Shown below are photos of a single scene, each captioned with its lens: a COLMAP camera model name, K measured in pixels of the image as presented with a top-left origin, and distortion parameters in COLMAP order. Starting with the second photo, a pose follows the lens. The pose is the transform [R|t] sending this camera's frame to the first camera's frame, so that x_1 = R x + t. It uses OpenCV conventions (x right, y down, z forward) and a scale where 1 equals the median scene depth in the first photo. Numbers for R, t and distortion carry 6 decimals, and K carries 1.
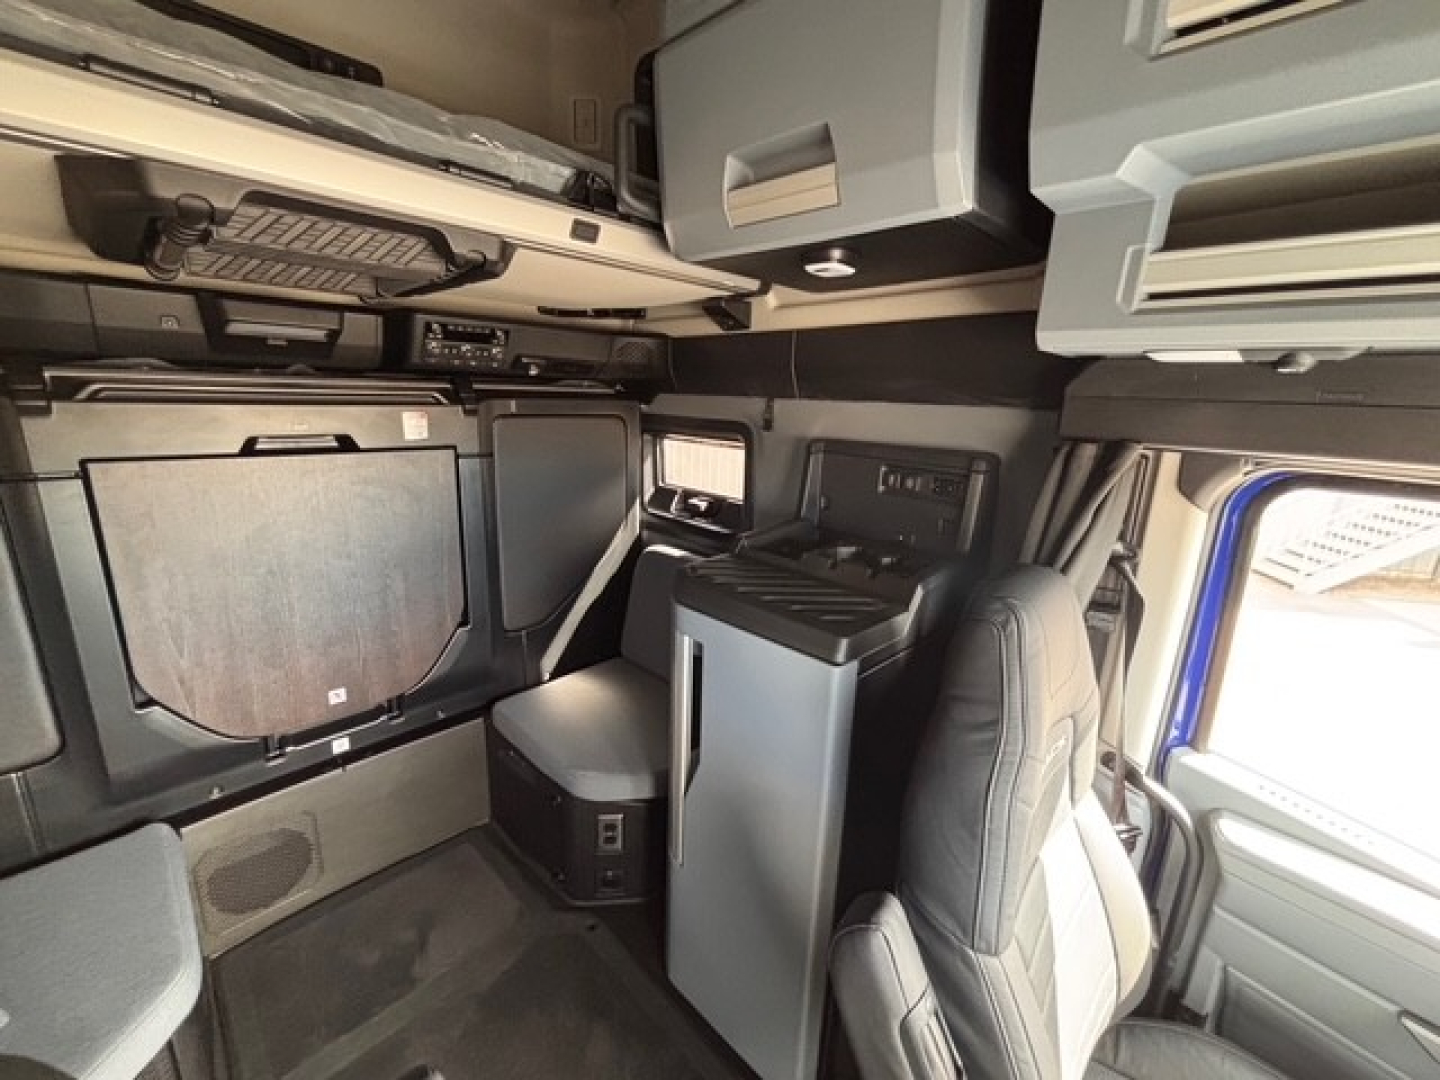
lens RADIAL K [[584.0, 0, 717.4], [0, 584.0, 538.7], [0, 0, 1]] dist [0.003749, -0.000377]
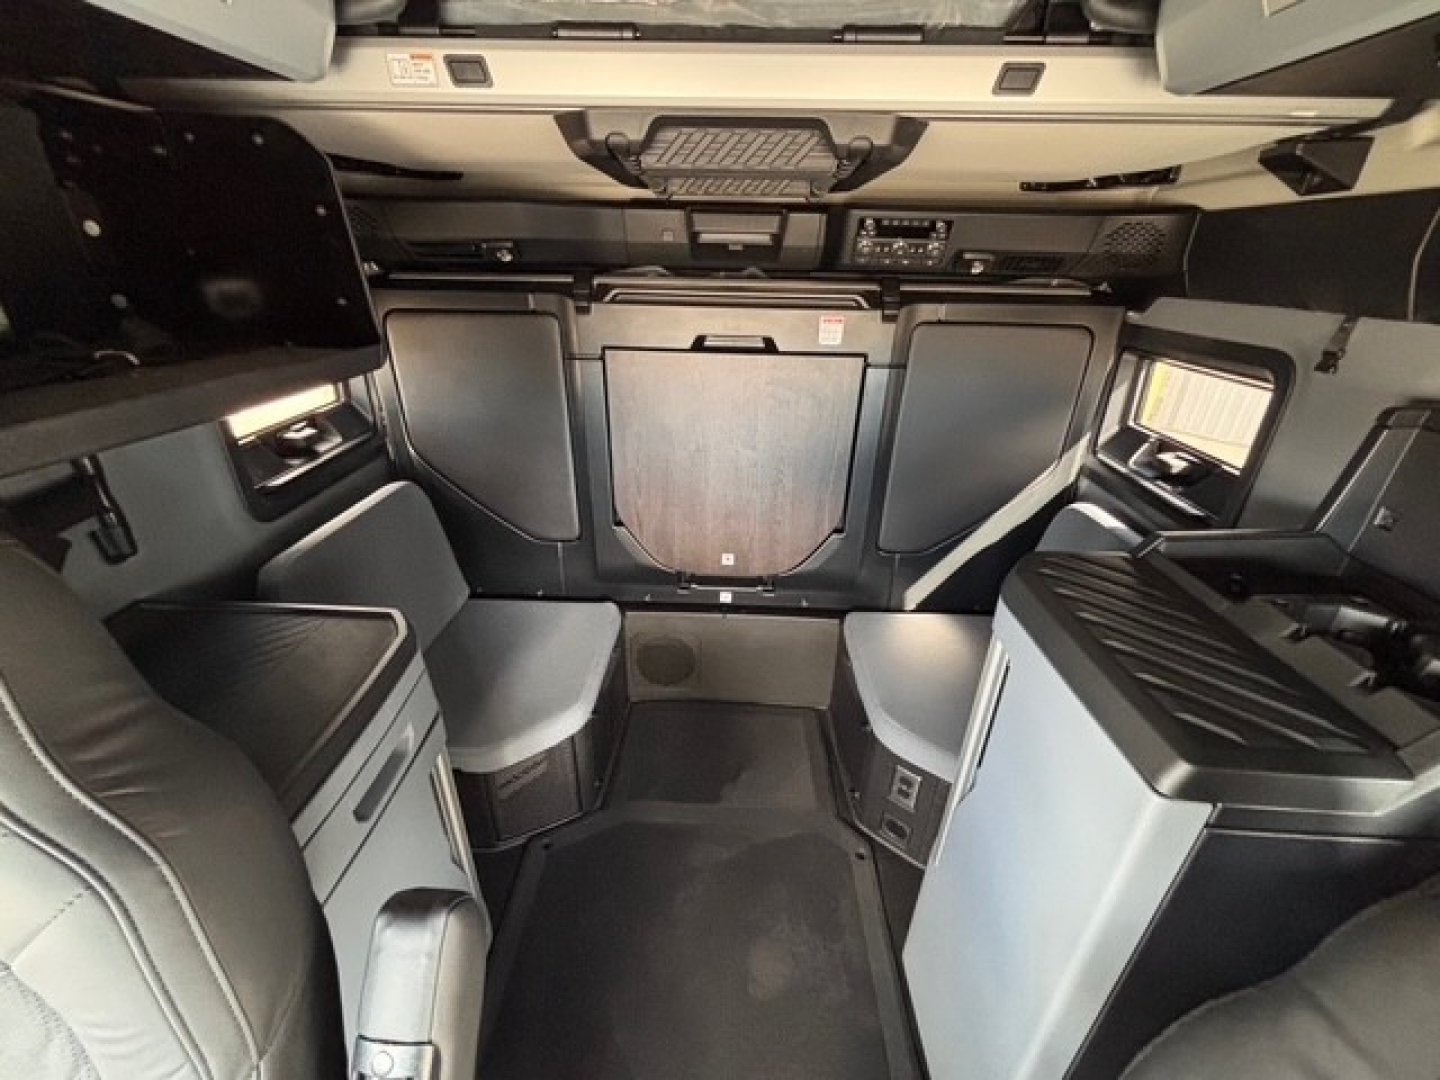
lens RADIAL K [[584.0, 0, 719.1], [0, 584.0, 537.1], [0, 0, 1]] dist [0.003749, -0.000377]
pose [[0.678981, 0.300742, -0.669731, 0.139723], [-0.177377, 0.952420, 0.247857, -0.074517], [0.712406, -0.049496, 0.700020, 0.151056]]
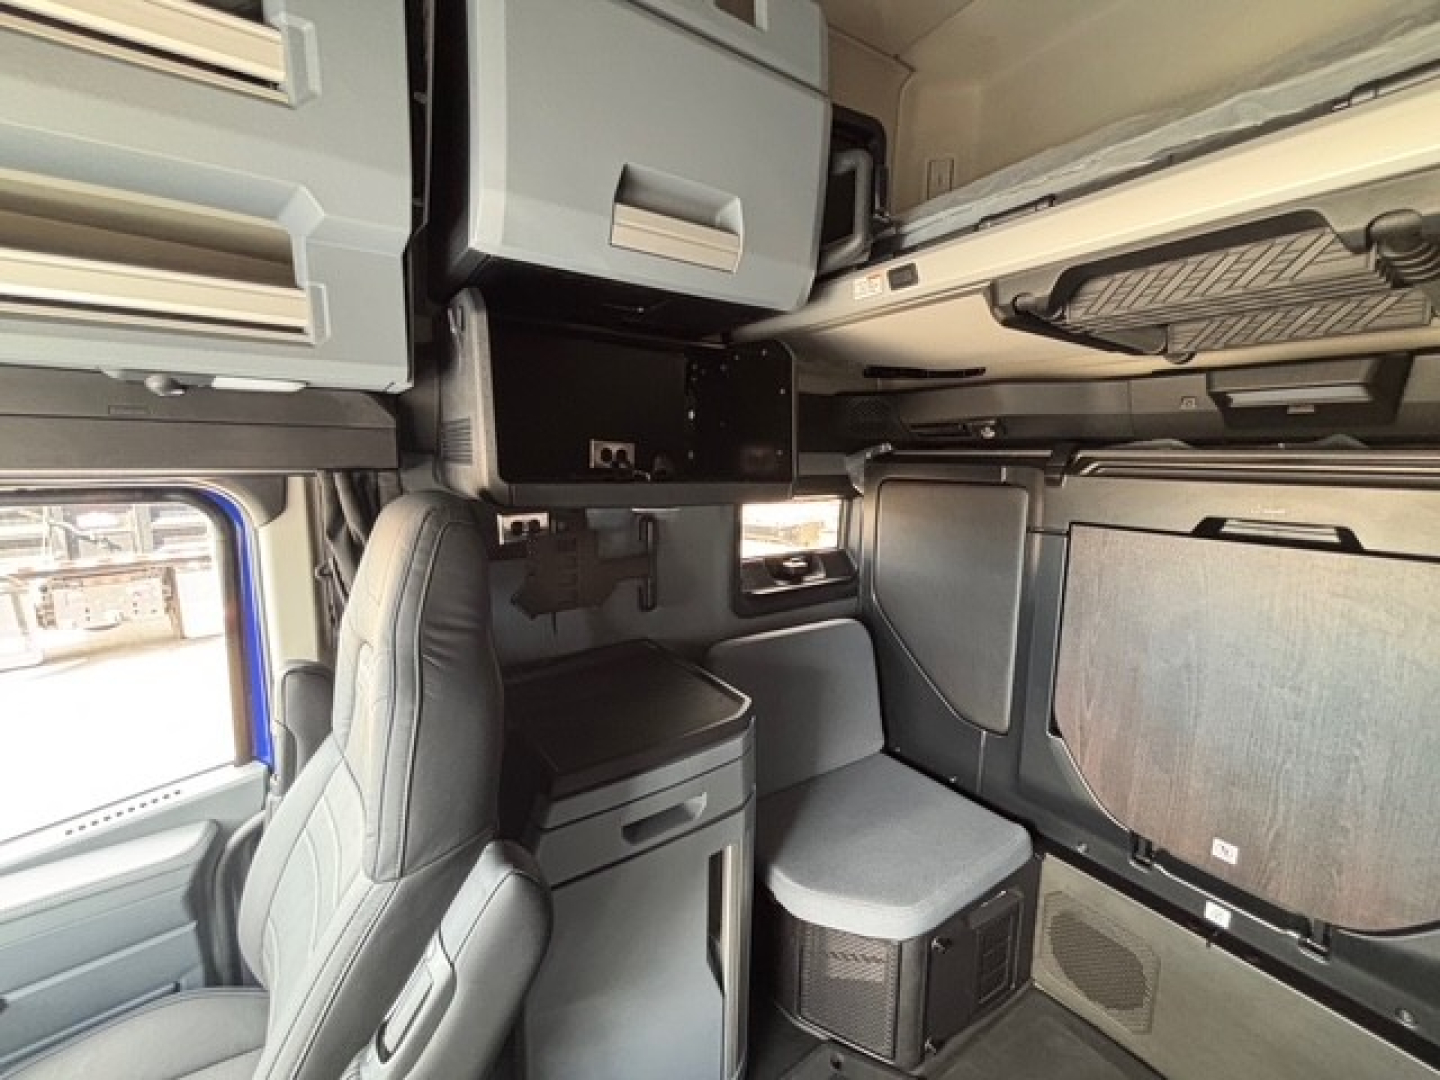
lens RADIAL K [[584.0, 0, 718.3], [0, 584.0, 537.8], [0, 0, 1]] dist [0.003749, -0.000377]
pose [[-0.199225, 0.102017, -0.974629, 0.210574], [-0.260097, 0.953390, 0.152960, -0.075470], [0.944806, 0.283972, -0.163405, 0.393122]]
